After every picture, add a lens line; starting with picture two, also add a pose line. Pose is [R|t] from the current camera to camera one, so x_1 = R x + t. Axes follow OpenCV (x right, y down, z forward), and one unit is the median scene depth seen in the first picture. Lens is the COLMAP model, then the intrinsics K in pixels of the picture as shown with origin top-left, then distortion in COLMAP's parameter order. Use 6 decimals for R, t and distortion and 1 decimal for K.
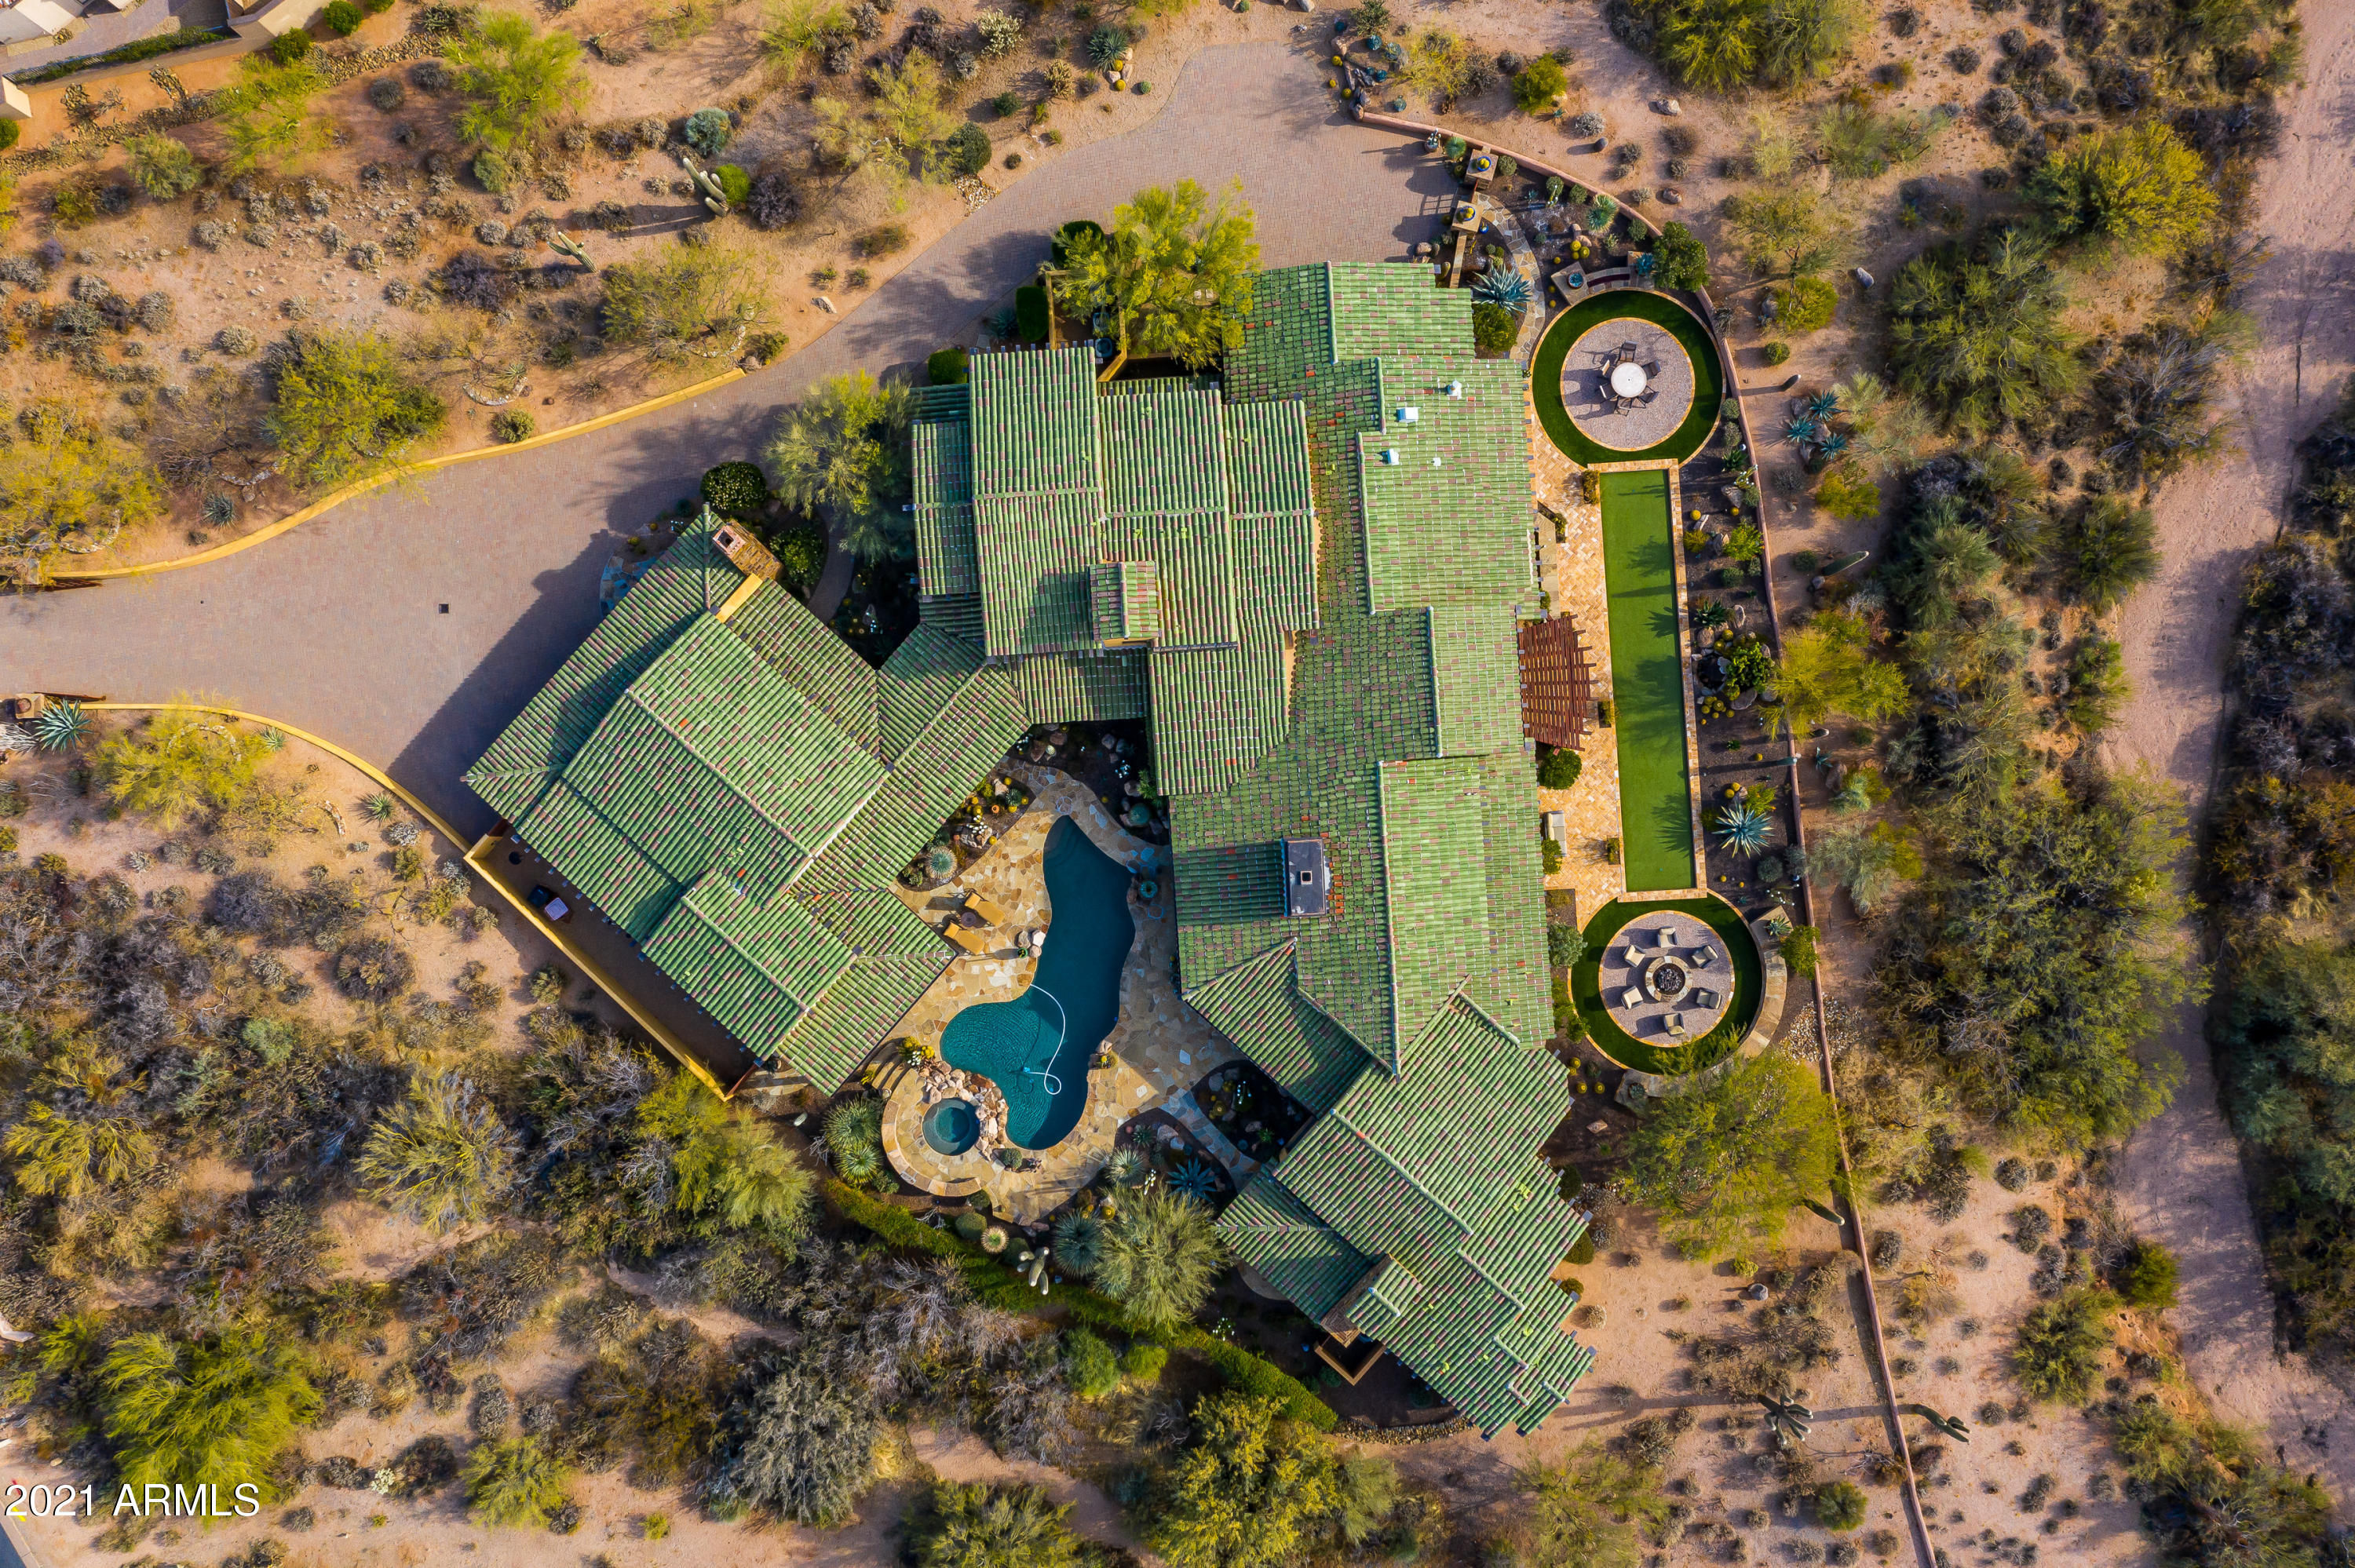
lens RADIAL K [[1922.0, 0, 1164.0], [0, 1922.0, 799.9], [0, 0, 1]] dist [-0.043794, 0.077044]
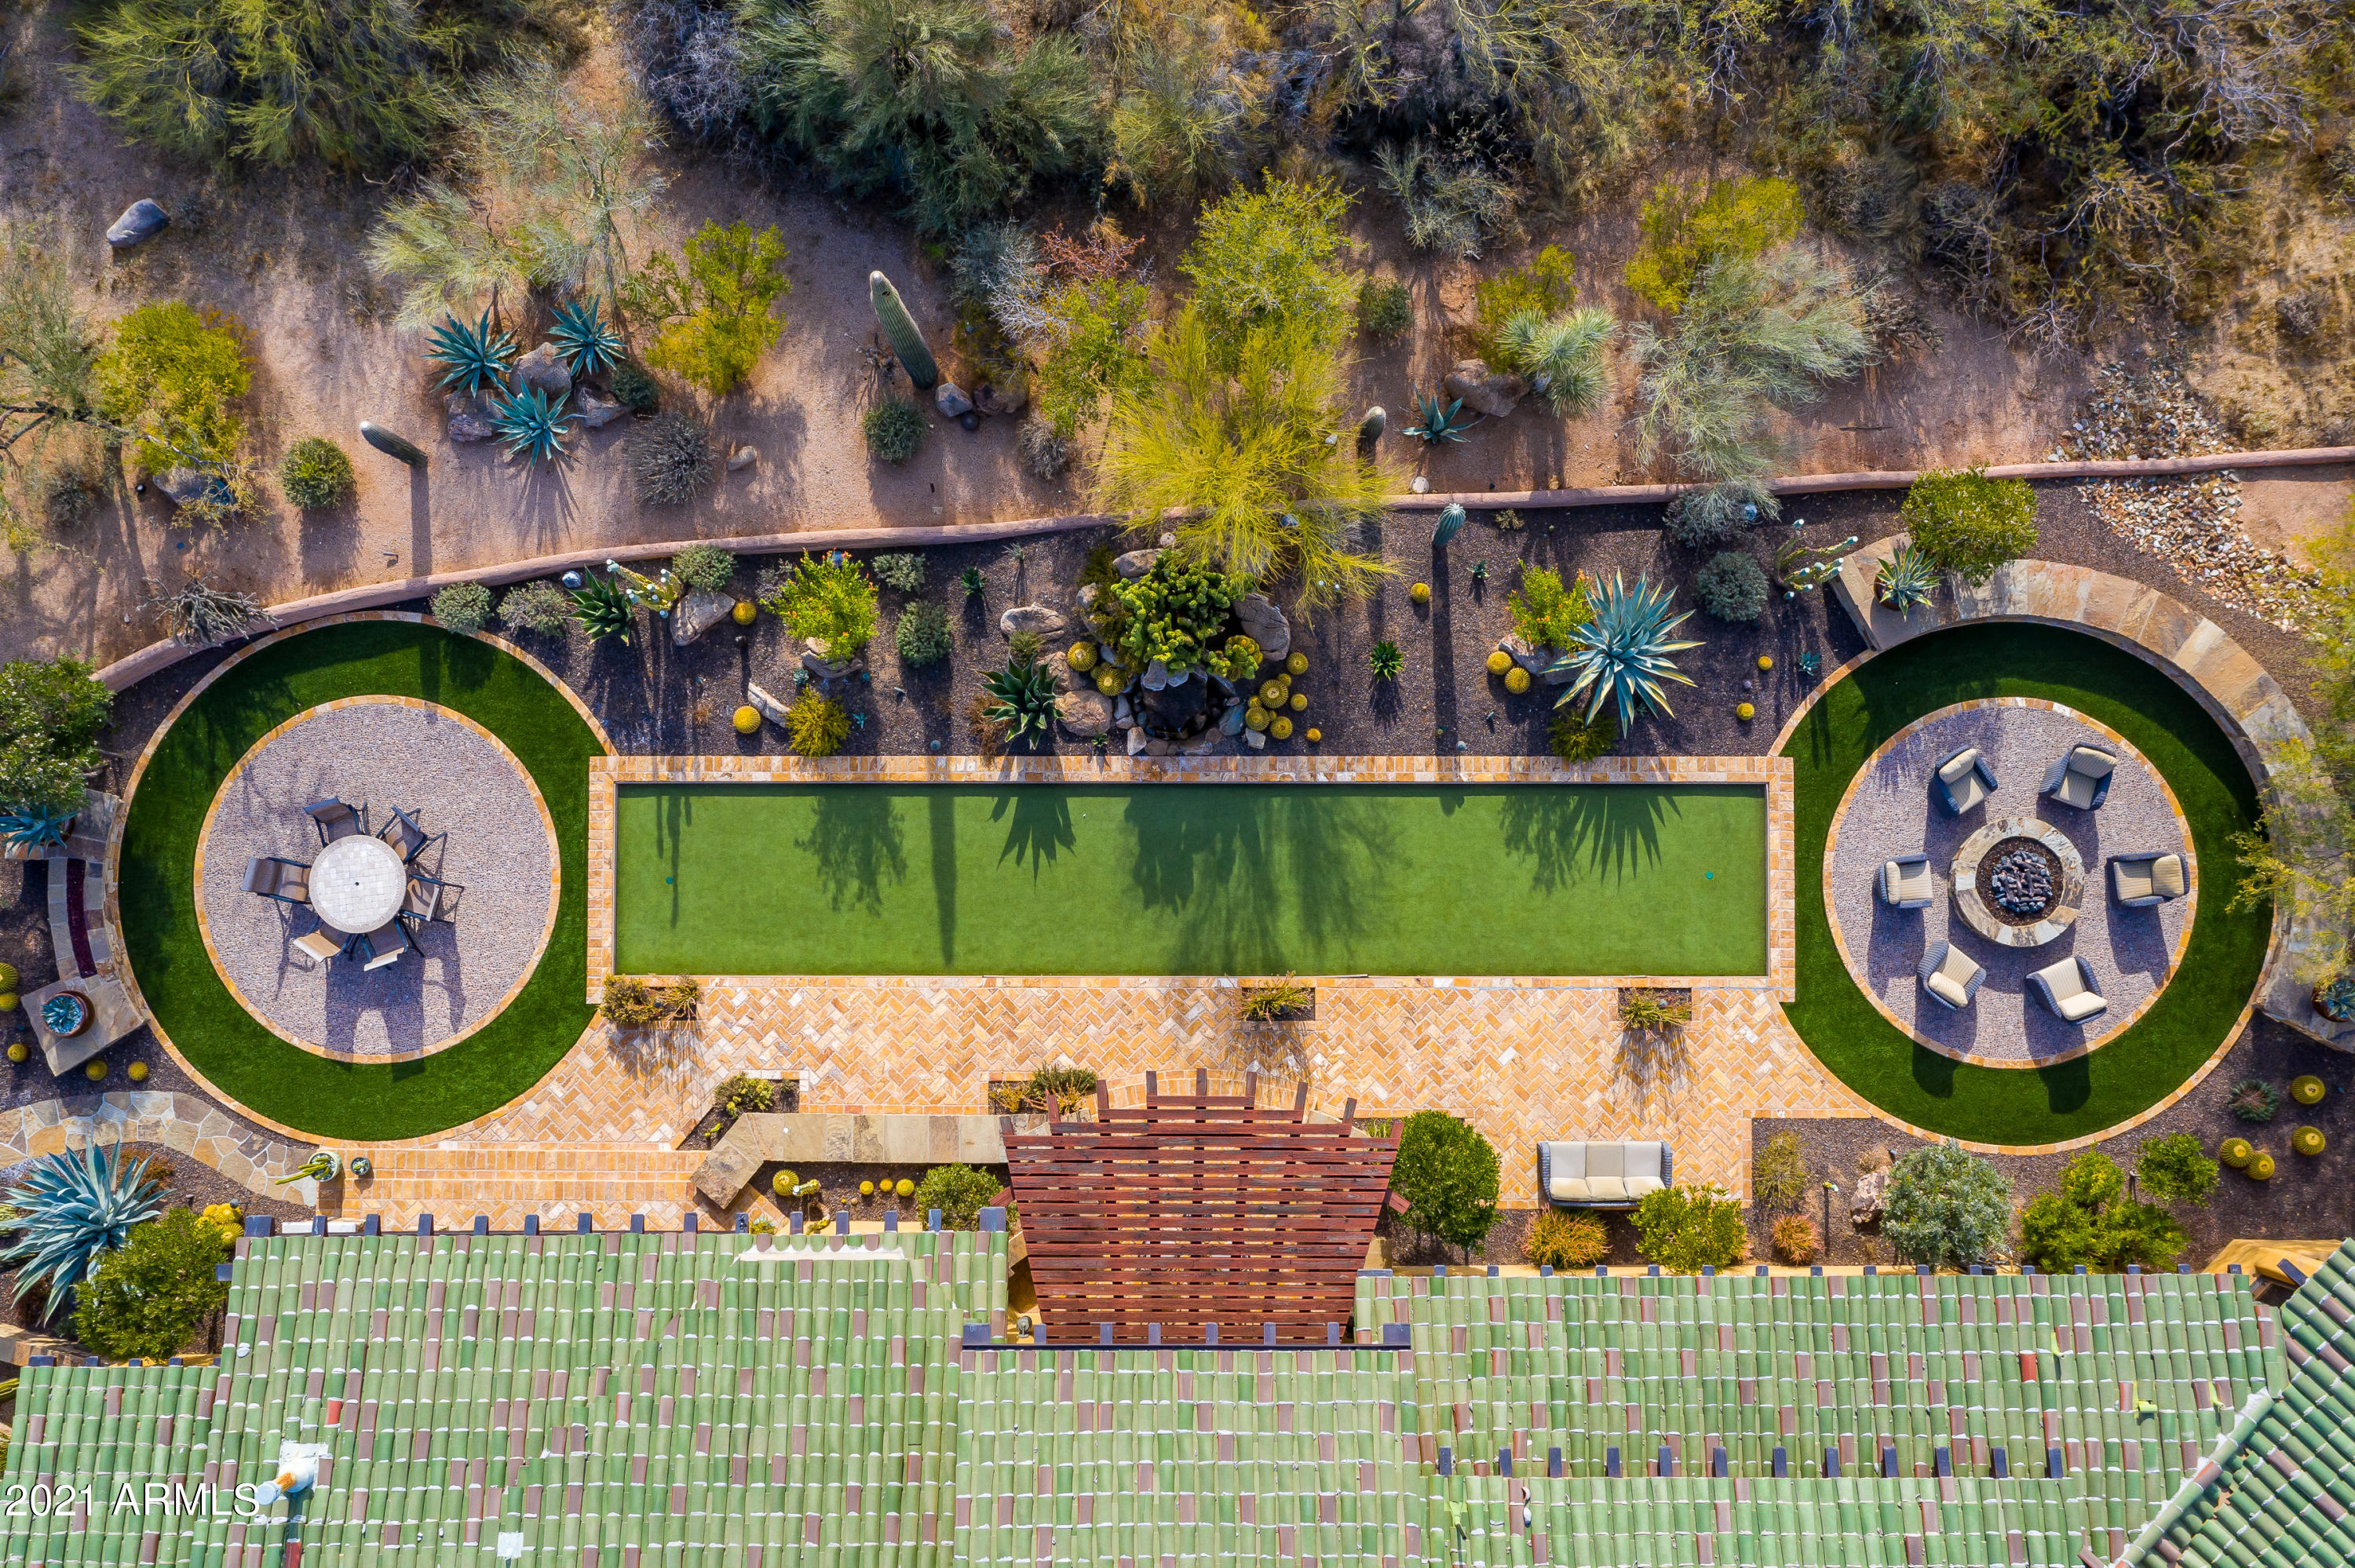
lens RADIAL K [[1922.0, 0, 1164.0], [0, 1922.0, 799.9], [0, 0, 1]] dist [-0.043794, 0.077044]
pose [[0.059968, -0.996335, 0.060991, 0.245449], [0.998034, 0.060960, 0.014534, -0.073931], [-0.018198, 0.059999, 0.998033, 0.636289]]
